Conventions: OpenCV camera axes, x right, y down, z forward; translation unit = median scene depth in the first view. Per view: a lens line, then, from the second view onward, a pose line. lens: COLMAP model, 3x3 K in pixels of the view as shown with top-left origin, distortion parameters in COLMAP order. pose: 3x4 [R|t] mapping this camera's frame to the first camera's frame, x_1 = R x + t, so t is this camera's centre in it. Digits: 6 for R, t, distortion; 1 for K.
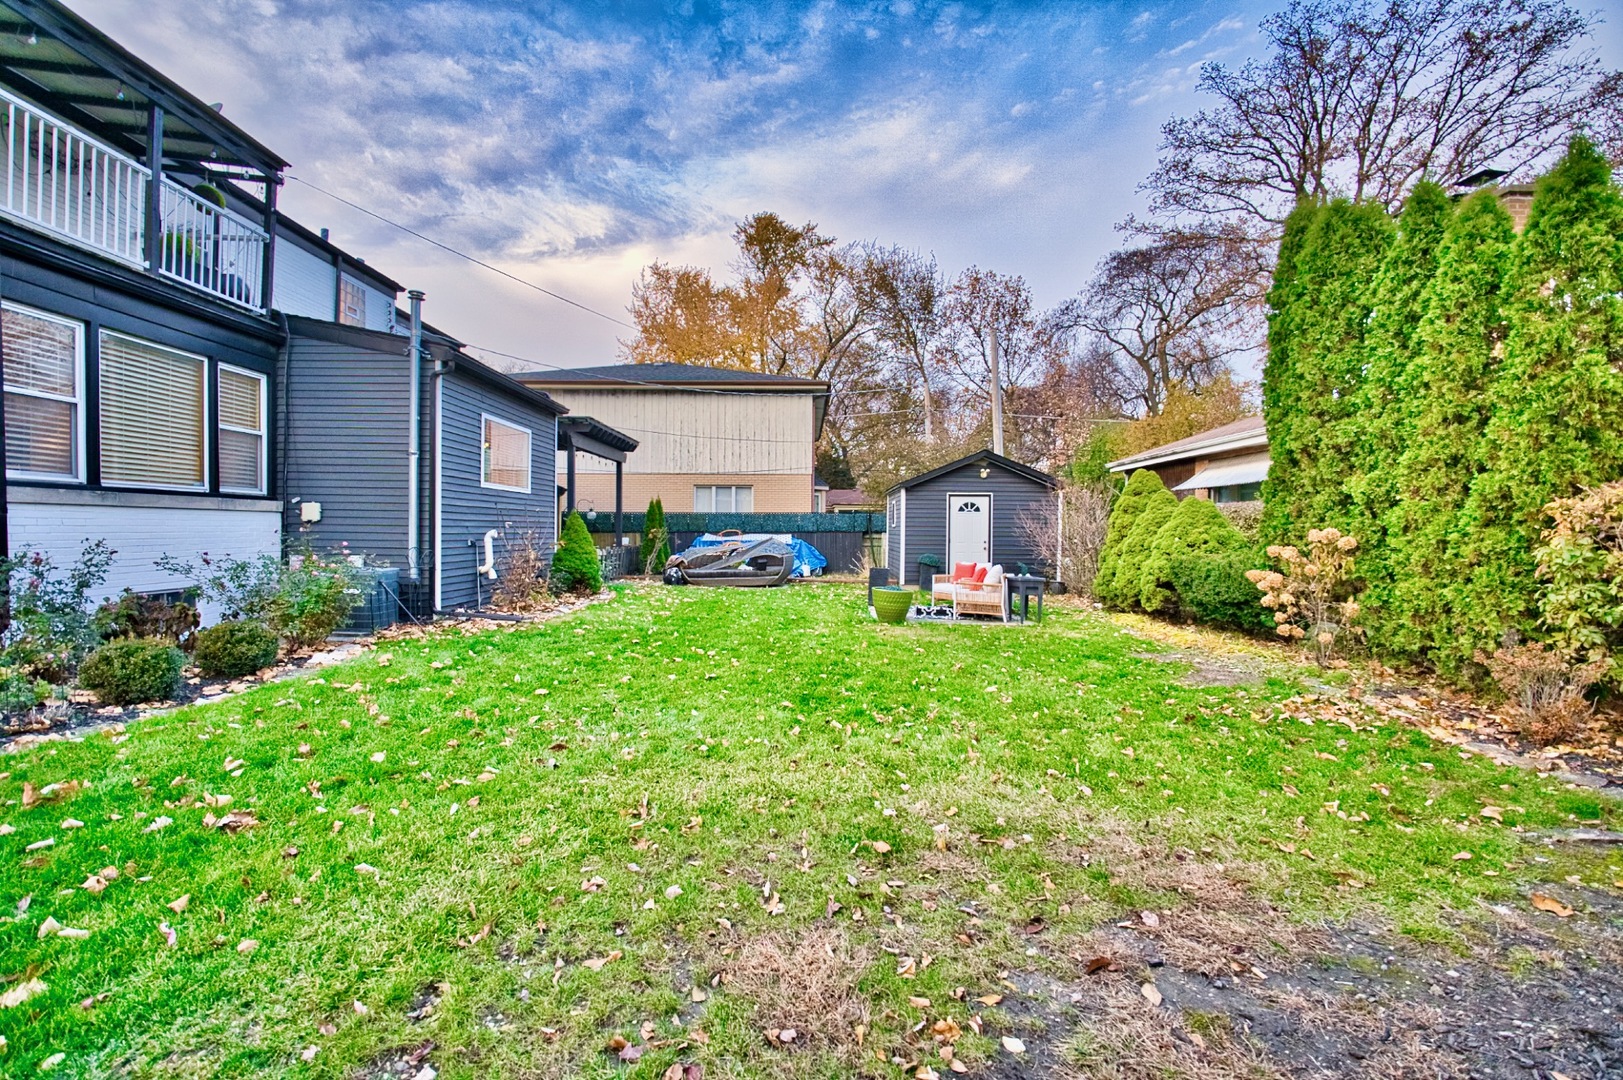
lens RADIAL K [[704.8, 0, 810.3], [0, 704.8, 540.5], [0, 0, 1]] dist [-0.024330, 0.007391]
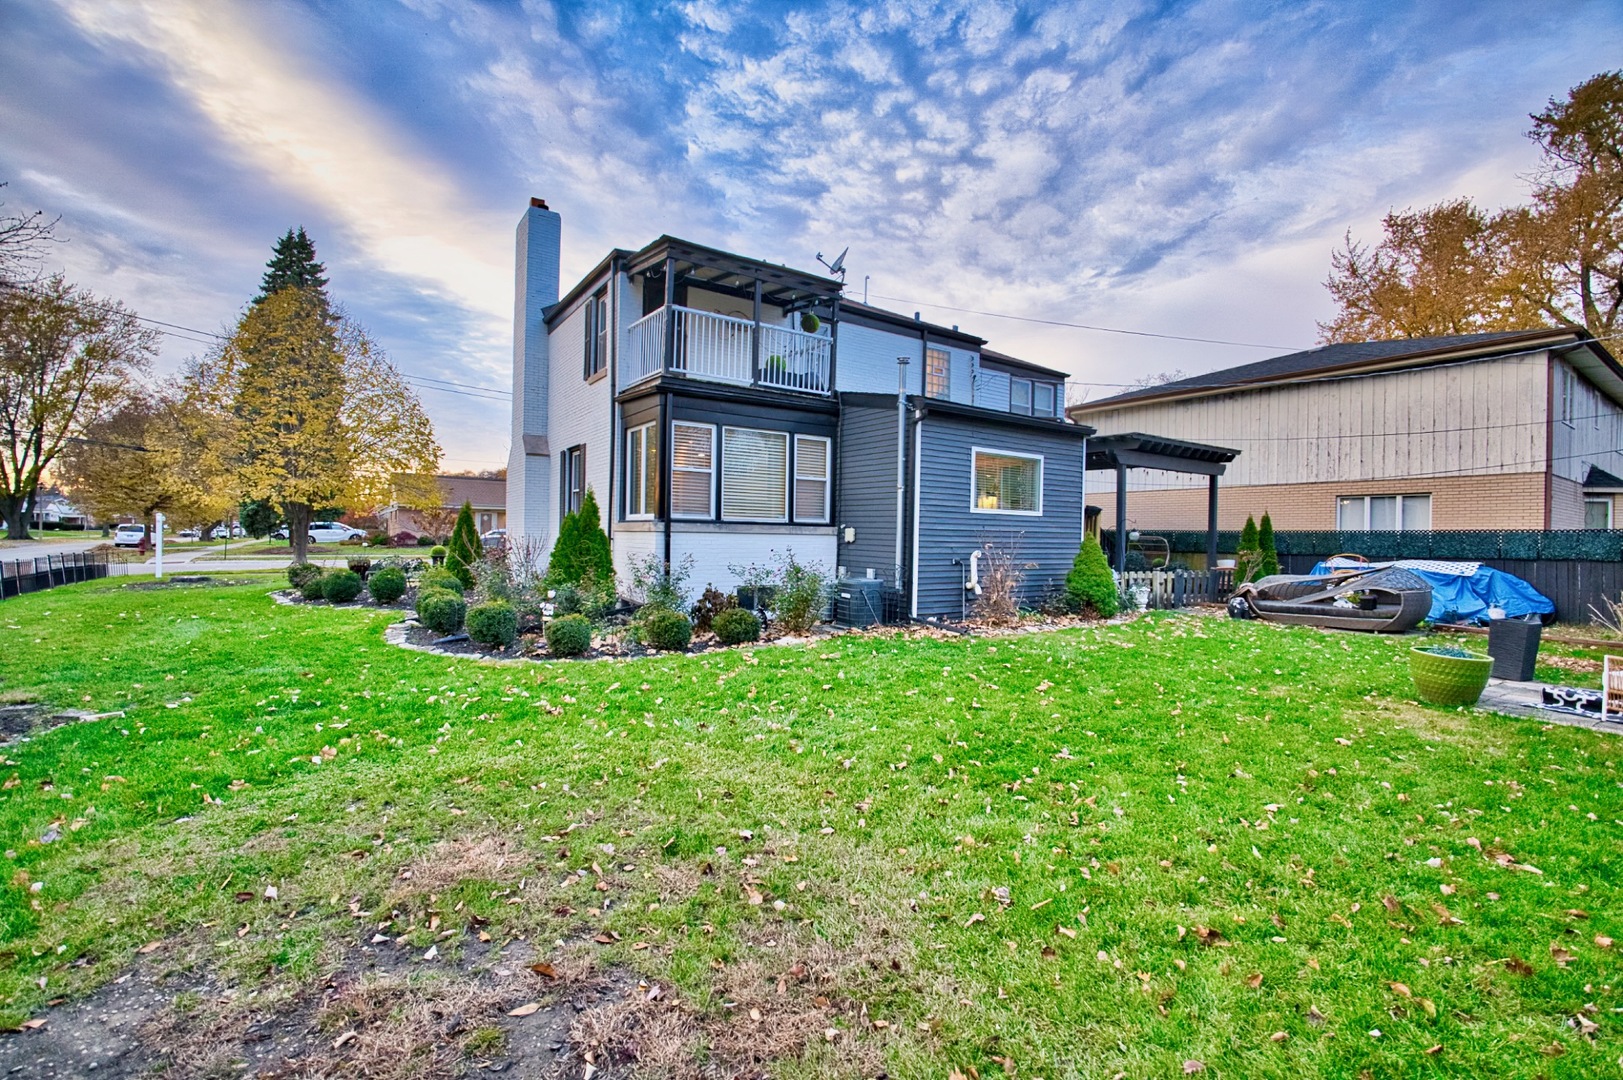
lens RADIAL K [[704.8, 0, 810.3], [0, 704.8, 540.5], [0, 0, 1]] dist [-0.024330, 0.007391]
pose [[0.557695, 0.007433, -0.830013, 0.372371], [-0.025341, 0.999646, -0.008074, -0.017207], [0.829659, 0.025536, 0.557686, 0.173176]]
